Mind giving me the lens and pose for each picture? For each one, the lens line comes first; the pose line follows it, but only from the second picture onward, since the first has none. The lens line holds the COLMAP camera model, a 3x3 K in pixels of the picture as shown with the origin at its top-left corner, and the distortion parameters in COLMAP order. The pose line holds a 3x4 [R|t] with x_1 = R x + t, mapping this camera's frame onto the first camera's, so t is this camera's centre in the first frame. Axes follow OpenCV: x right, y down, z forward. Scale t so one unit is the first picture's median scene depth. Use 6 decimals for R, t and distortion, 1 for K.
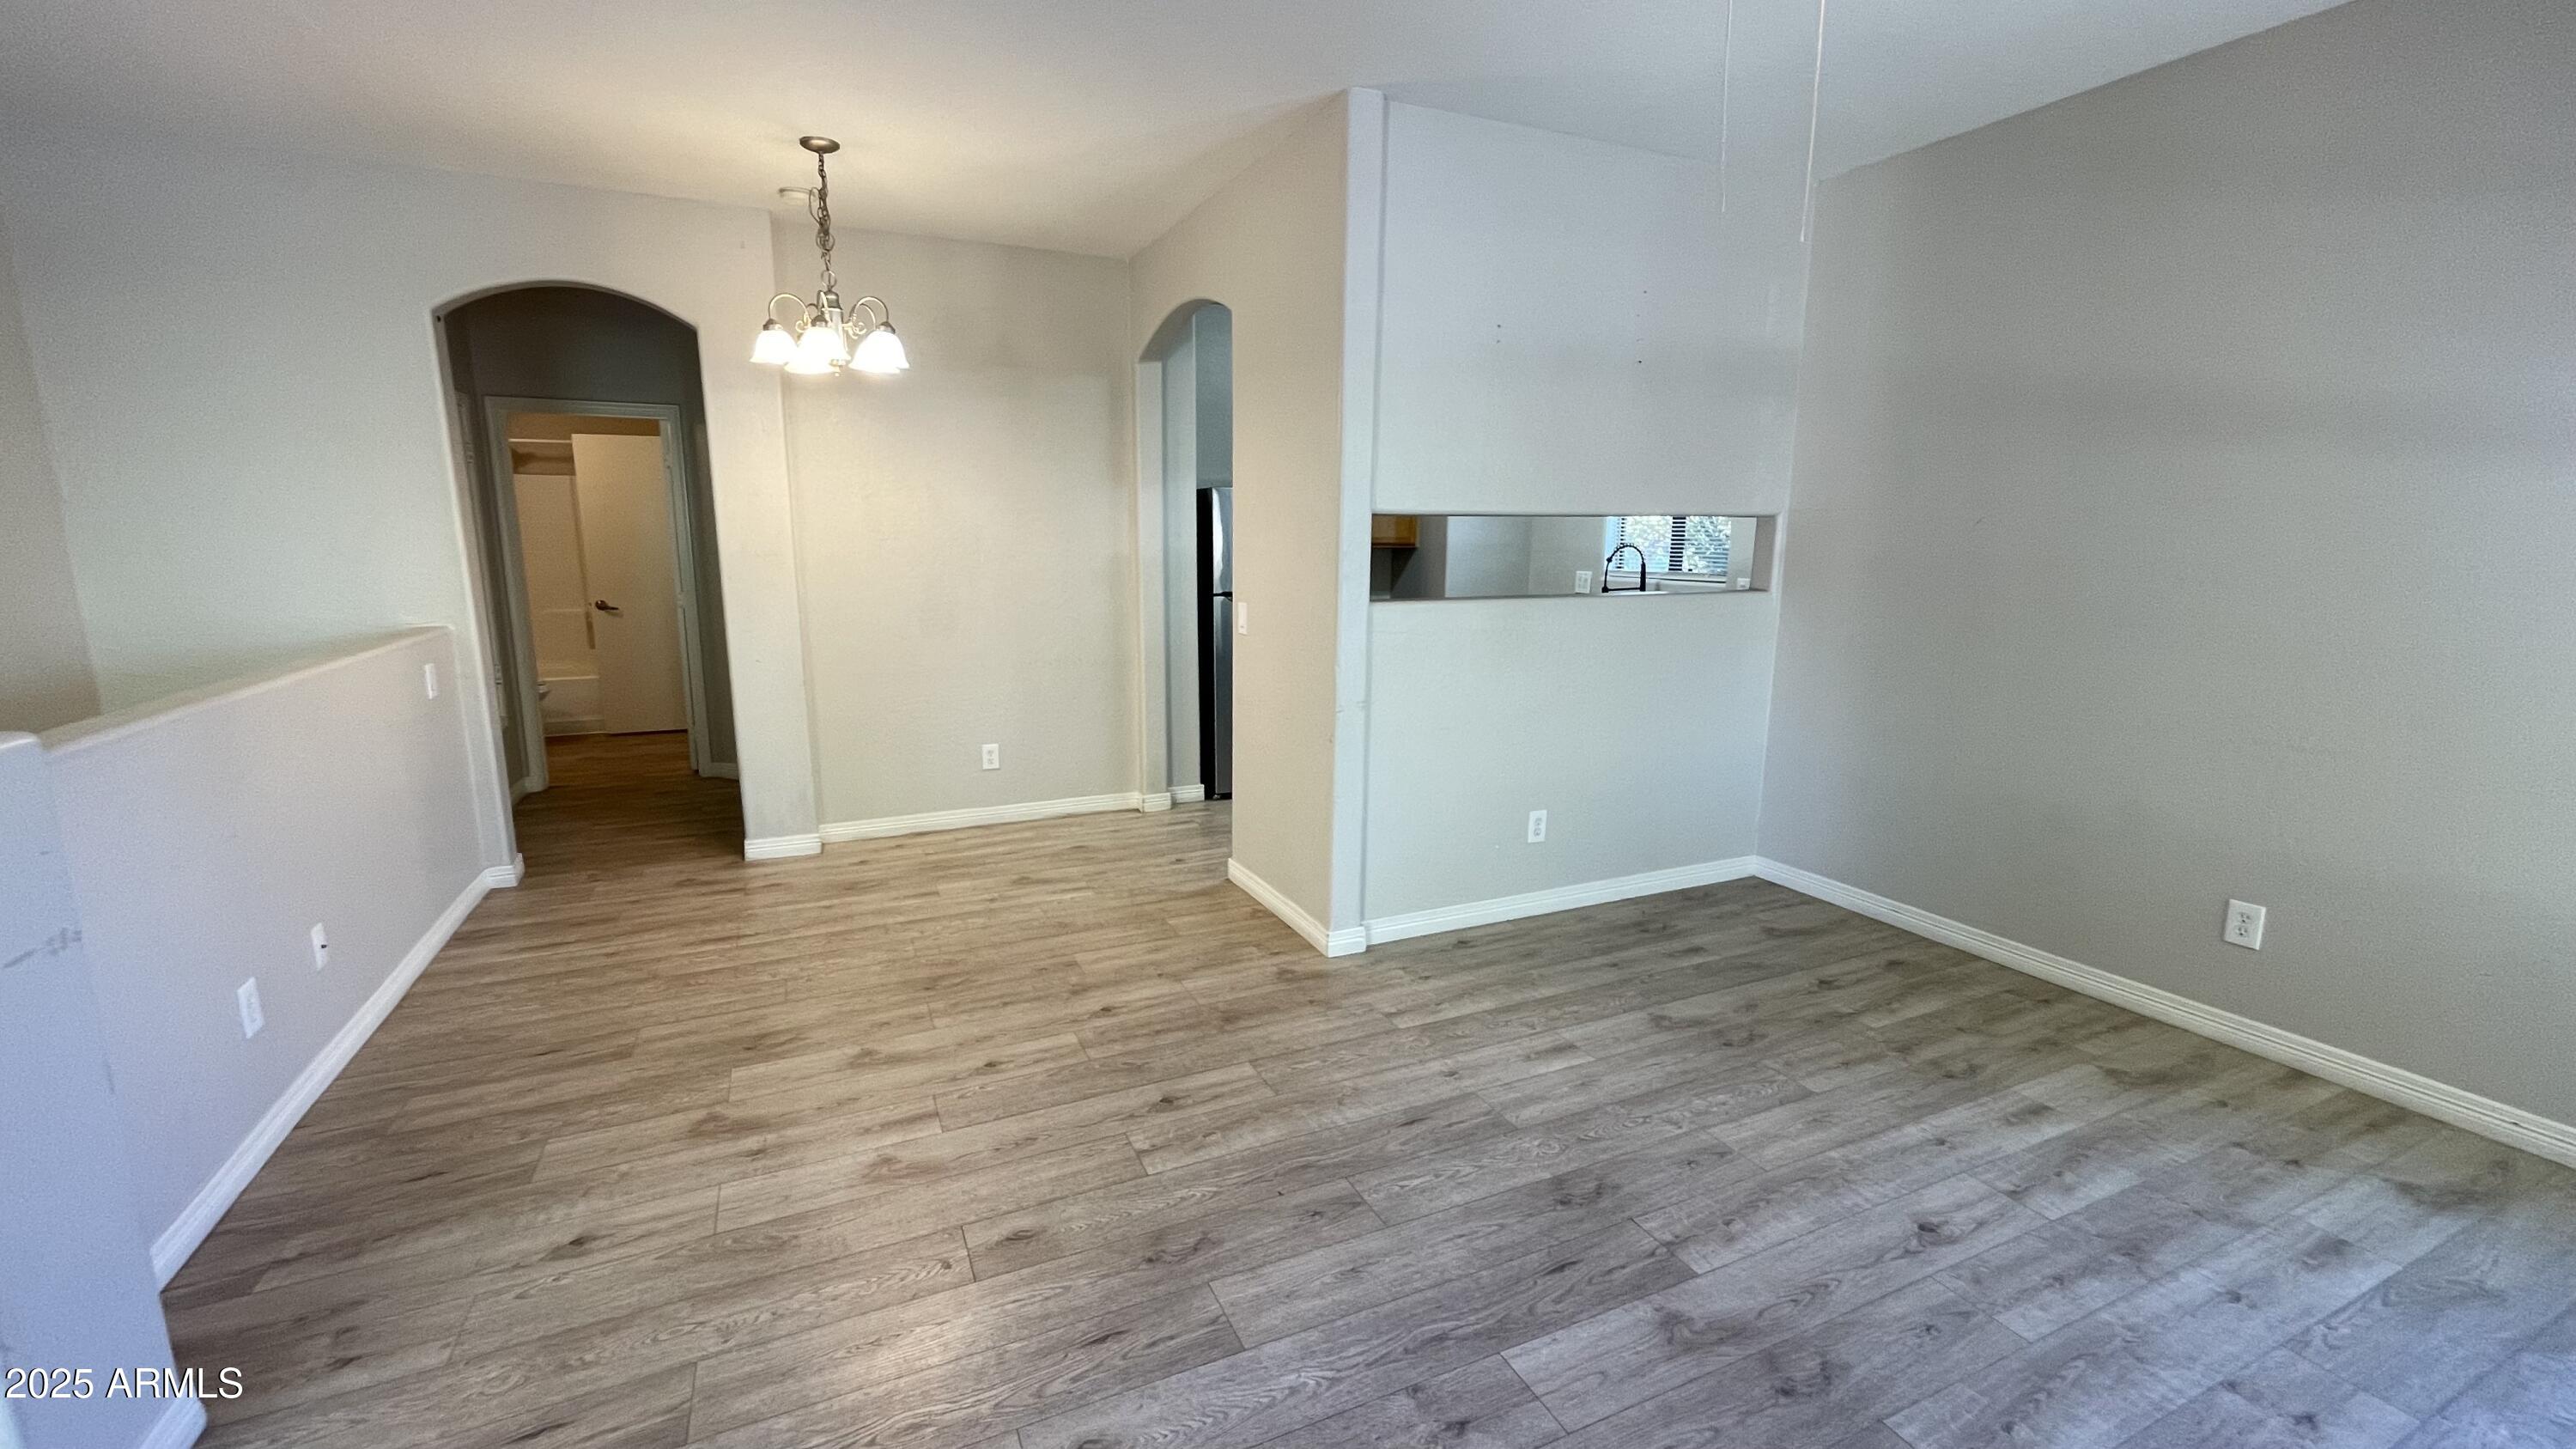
lens RADIAL K [[1056.3, 0, 1285.1], [0, 1056.3, 718.1], [0, 0, 1]] dist [-0.003414, -0.000281]
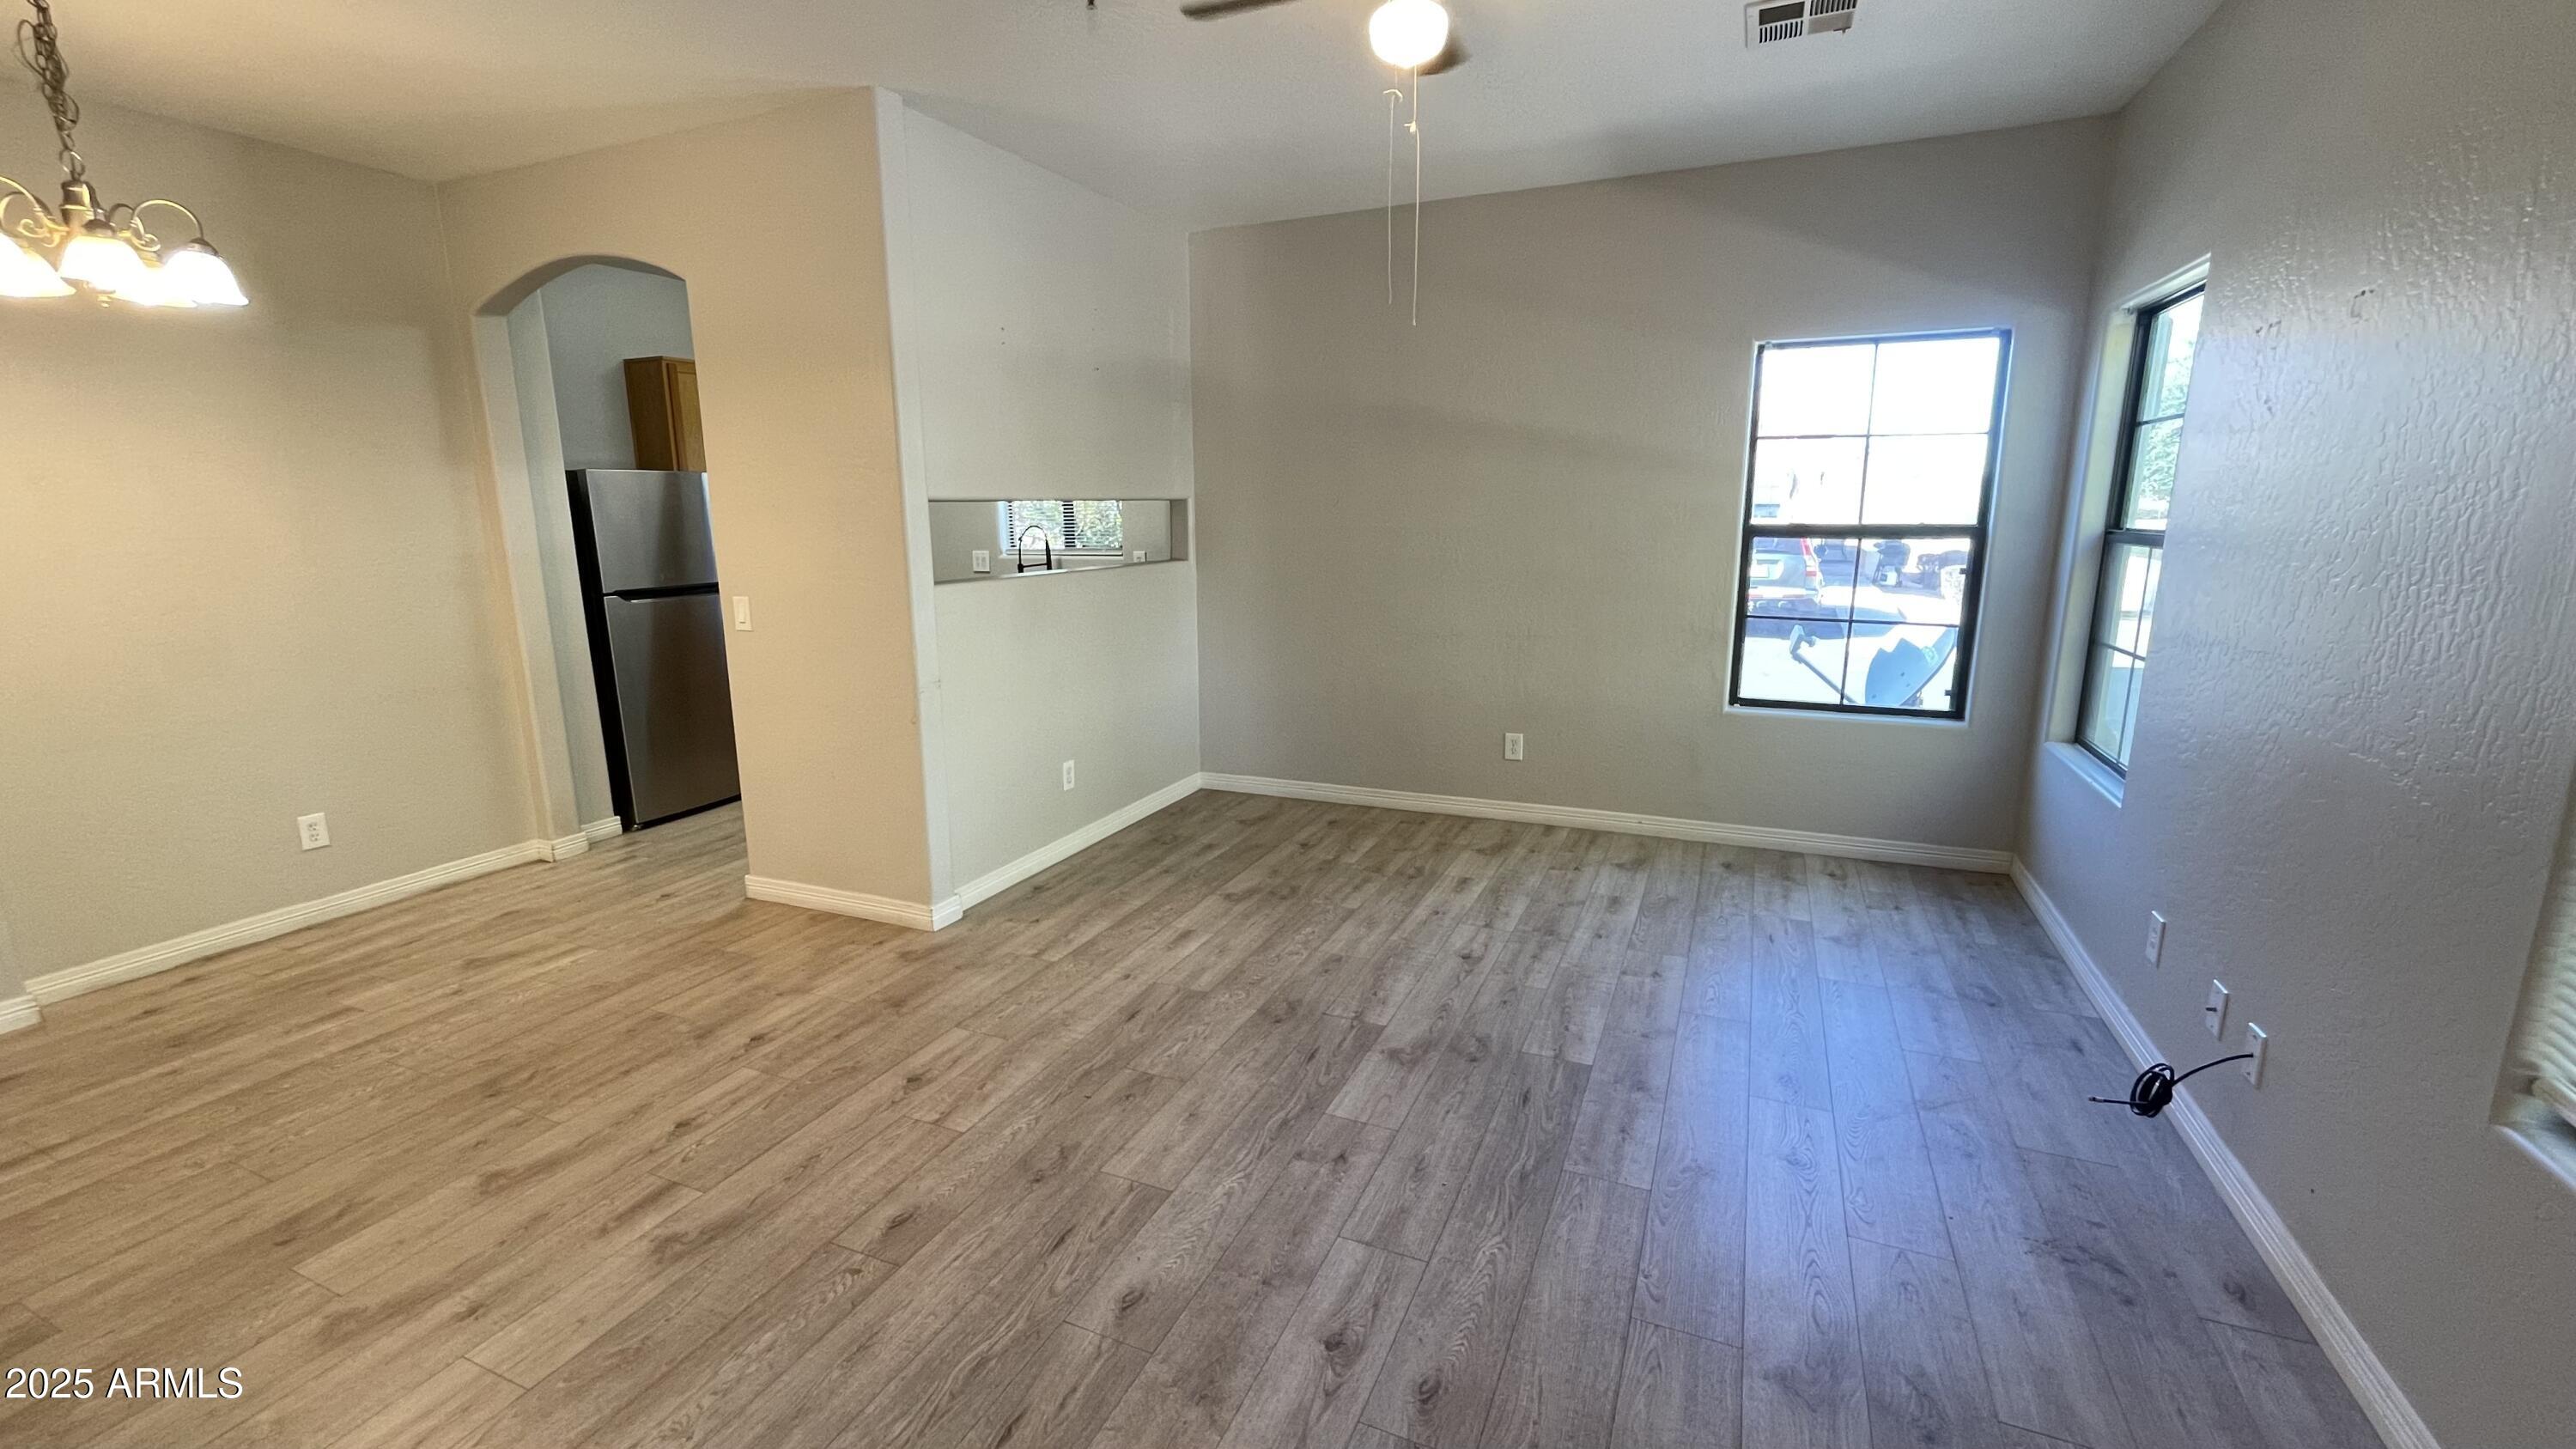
lens RADIAL K [[1049.3, 0, 1287.2], [0, 1049.3, 720.1], [0, 0, 1]] dist [0.000039, 0.000160]
pose [[0.748595, -0.143522, 0.647307, -0.379864], [0.130542, 0.989085, 0.068334, -0.003245], [-0.650050, 0.033346, 0.759160, -0.014748]]
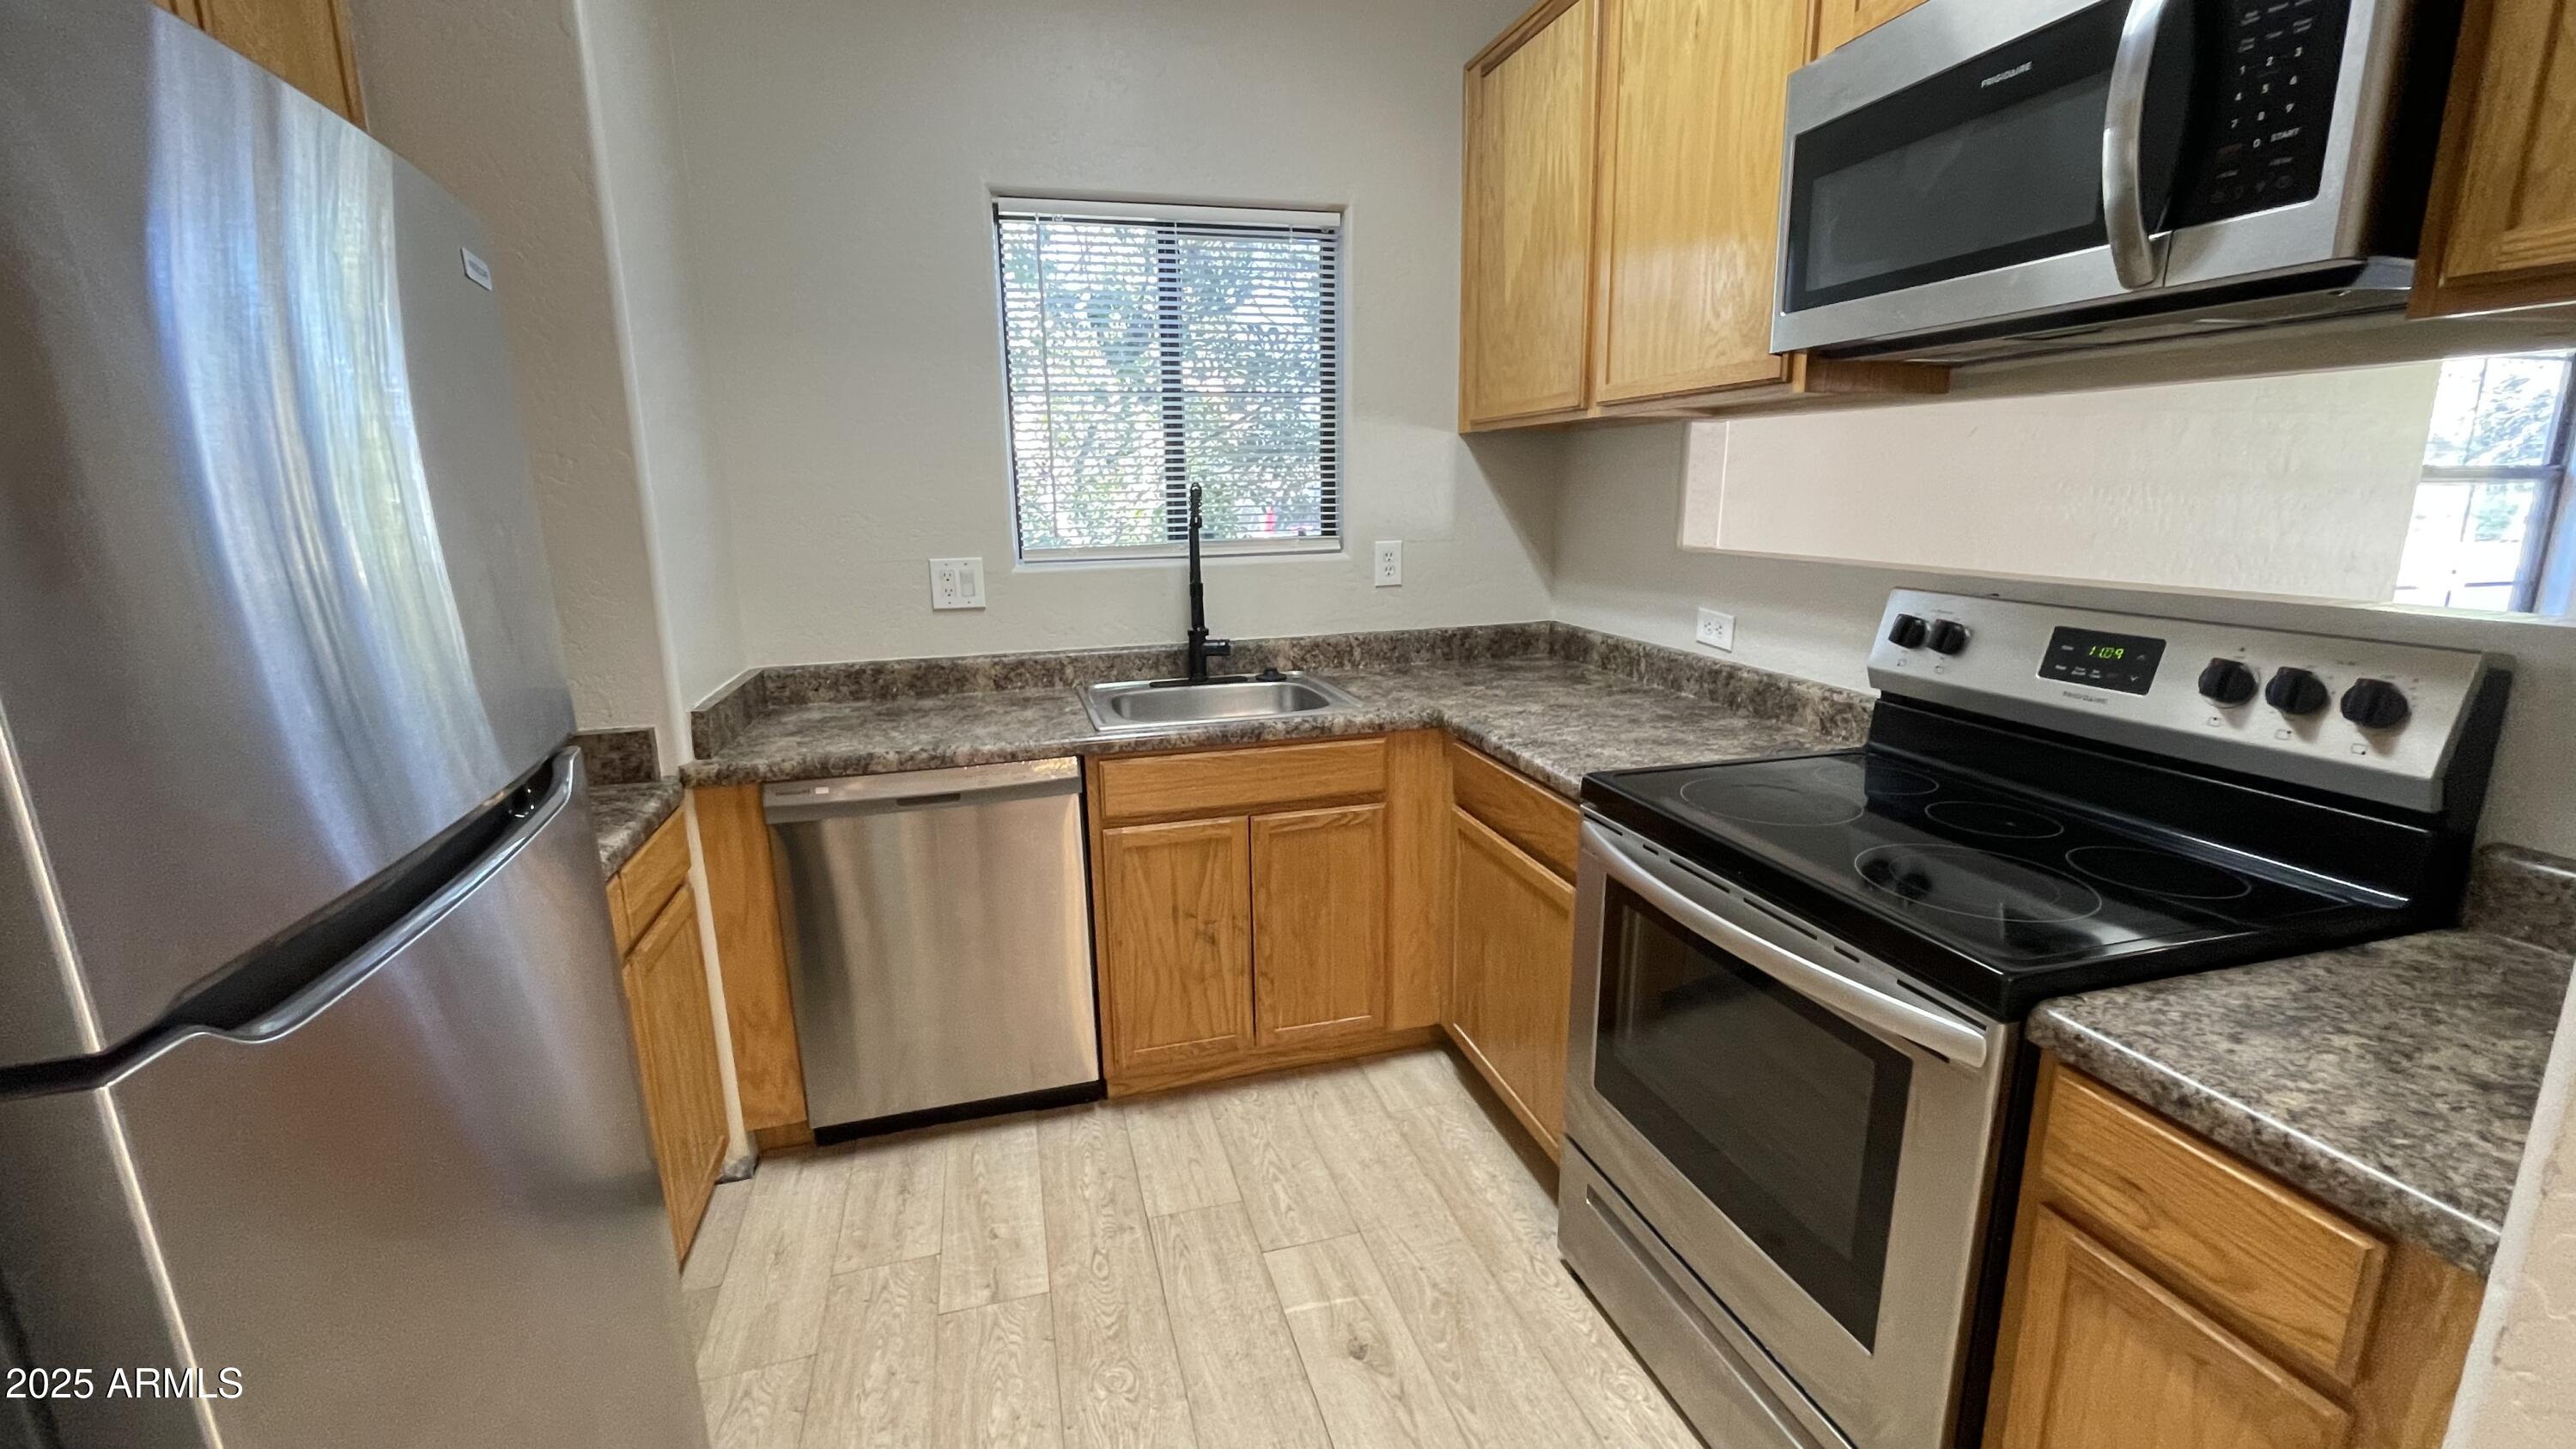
lens RADIAL K [[1049.3, 0, 1287.2], [0, 1049.3, 720.1], [0, 0, 1]] dist [0.000039, 0.000160]
pose [[0.161825, -0.221762, 0.961579, -0.222312], [0.195123, 0.962375, 0.189108, -0.250122], [-0.967336, 0.157024, 0.199007, 1.514787]]
